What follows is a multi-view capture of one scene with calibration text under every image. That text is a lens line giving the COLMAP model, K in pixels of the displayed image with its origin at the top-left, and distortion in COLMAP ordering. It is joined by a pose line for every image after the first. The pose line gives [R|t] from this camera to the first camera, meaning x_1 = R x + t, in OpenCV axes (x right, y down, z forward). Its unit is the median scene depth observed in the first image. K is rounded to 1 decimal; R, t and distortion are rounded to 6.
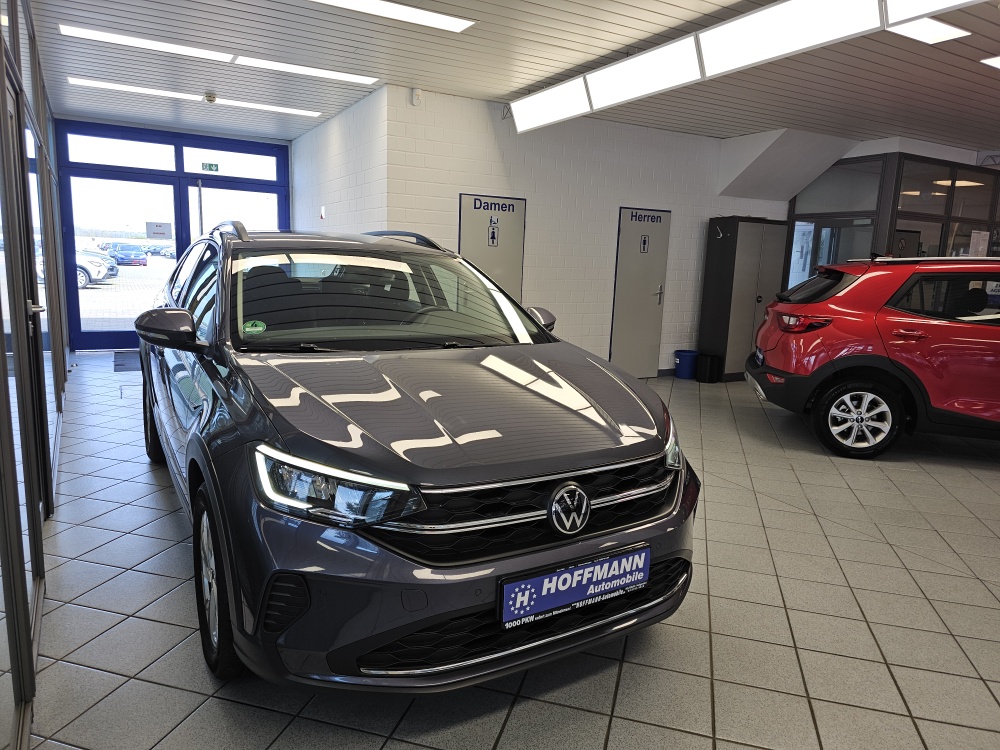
lens RADIAL K [[669.9, 0, 500.0], [0, 669.9, 375.0], [0, 0, 1]] dist [0.108130, -0.107146]
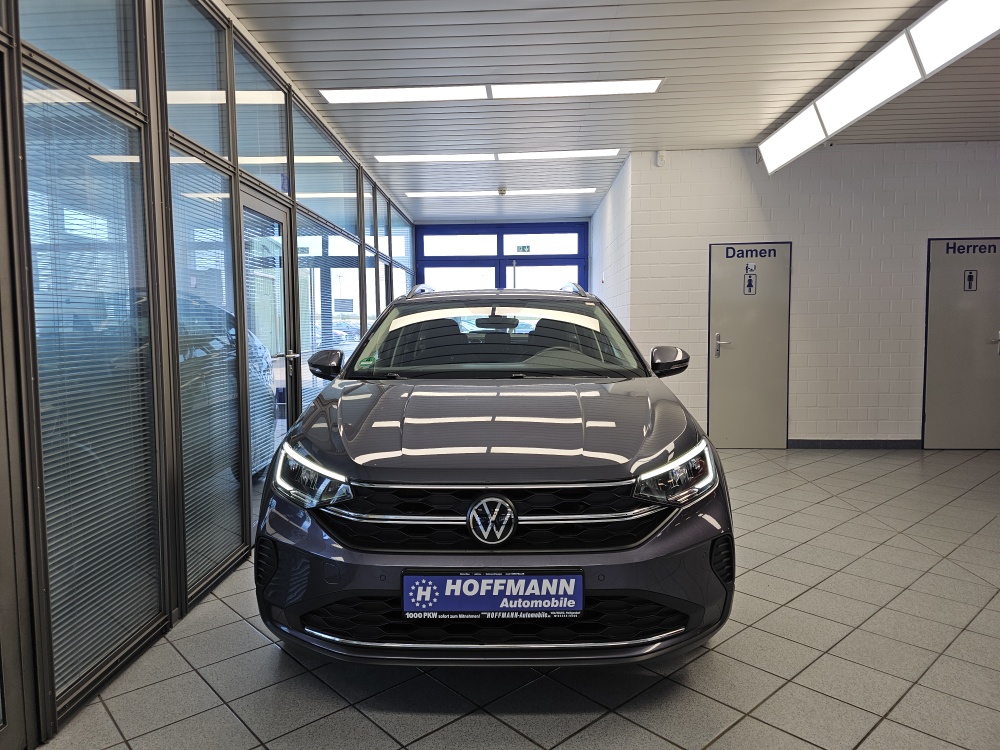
lens RADIAL K [[669.9, 0, 500.0], [0, 669.9, 375.0], [0, 0, 1]] dist [0.108130, -0.107146]
pose [[0.844128, -0.002370, -0.536137, 0.642459], [-0.052797, 0.994762, -0.087525, 0.063920], [0.533536, 0.102189, 0.839581, 0.107021]]
